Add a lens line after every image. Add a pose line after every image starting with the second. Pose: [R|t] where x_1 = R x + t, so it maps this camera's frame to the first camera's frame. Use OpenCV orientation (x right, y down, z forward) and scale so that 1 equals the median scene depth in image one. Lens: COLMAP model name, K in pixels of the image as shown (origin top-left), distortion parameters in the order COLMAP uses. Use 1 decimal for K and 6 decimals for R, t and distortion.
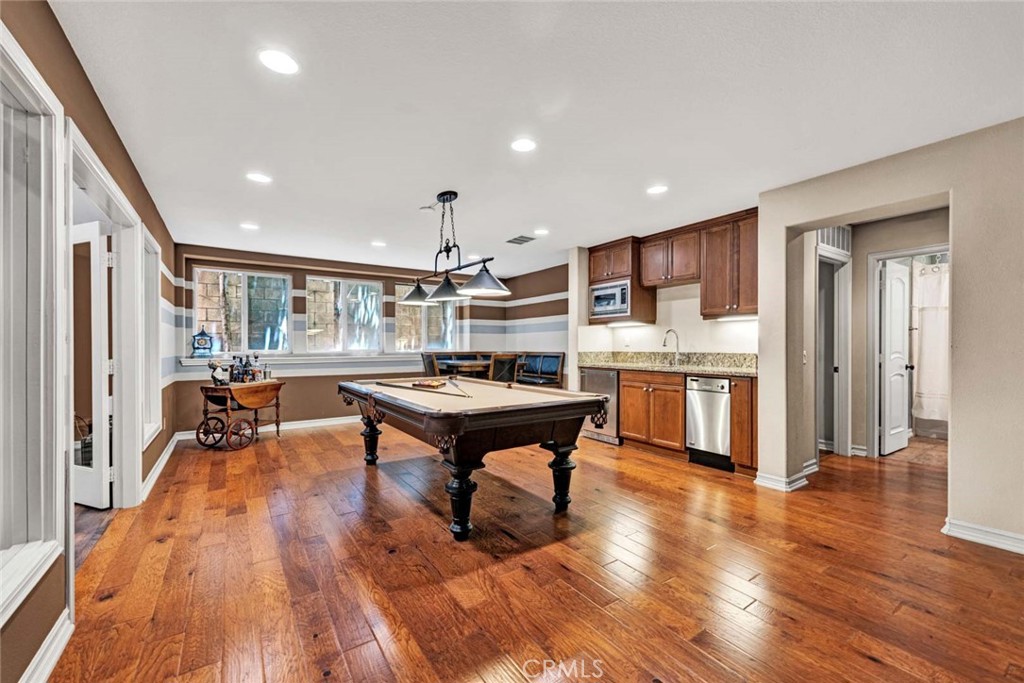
lens RADIAL K [[417.6, 0, 513.1], [0, 417.6, 345.0], [0, 0, 1]] dist [0.001557, 0.000102]
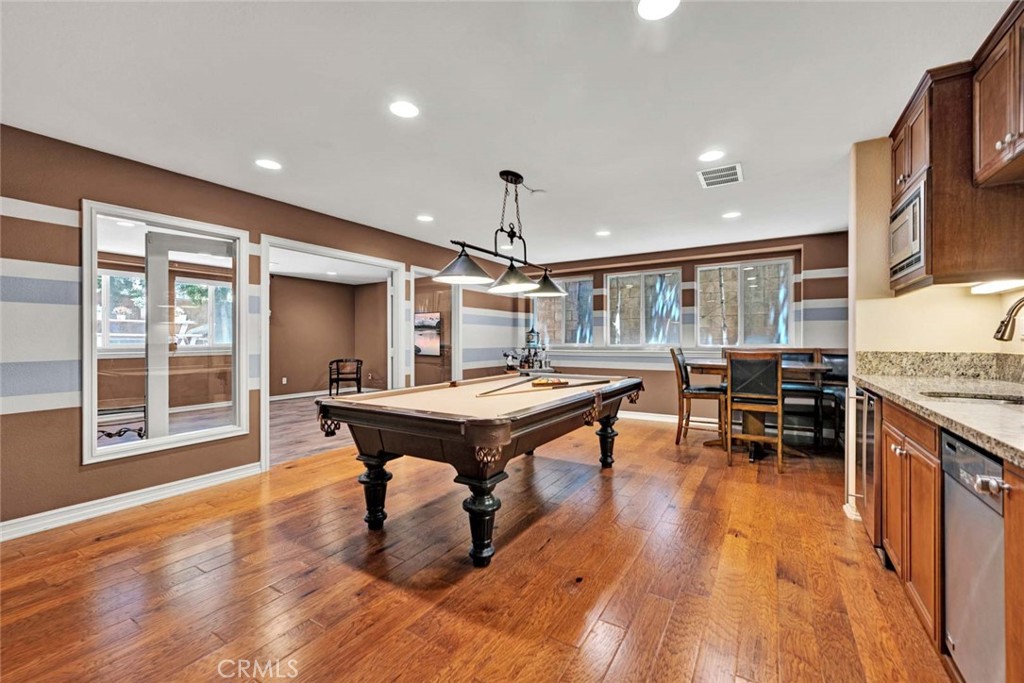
lens RADIAL K [[417.6, 0, 510.2], [0, 417.6, 339.4], [0, 0, 1]] dist [0.001557, 0.000102]
pose [[0.388314, 0.006863, -0.921502, 0.397563], [0.002821, 0.999959, 0.008636, -0.009758], [0.921523, -0.005953, 0.388279, 0.368968]]
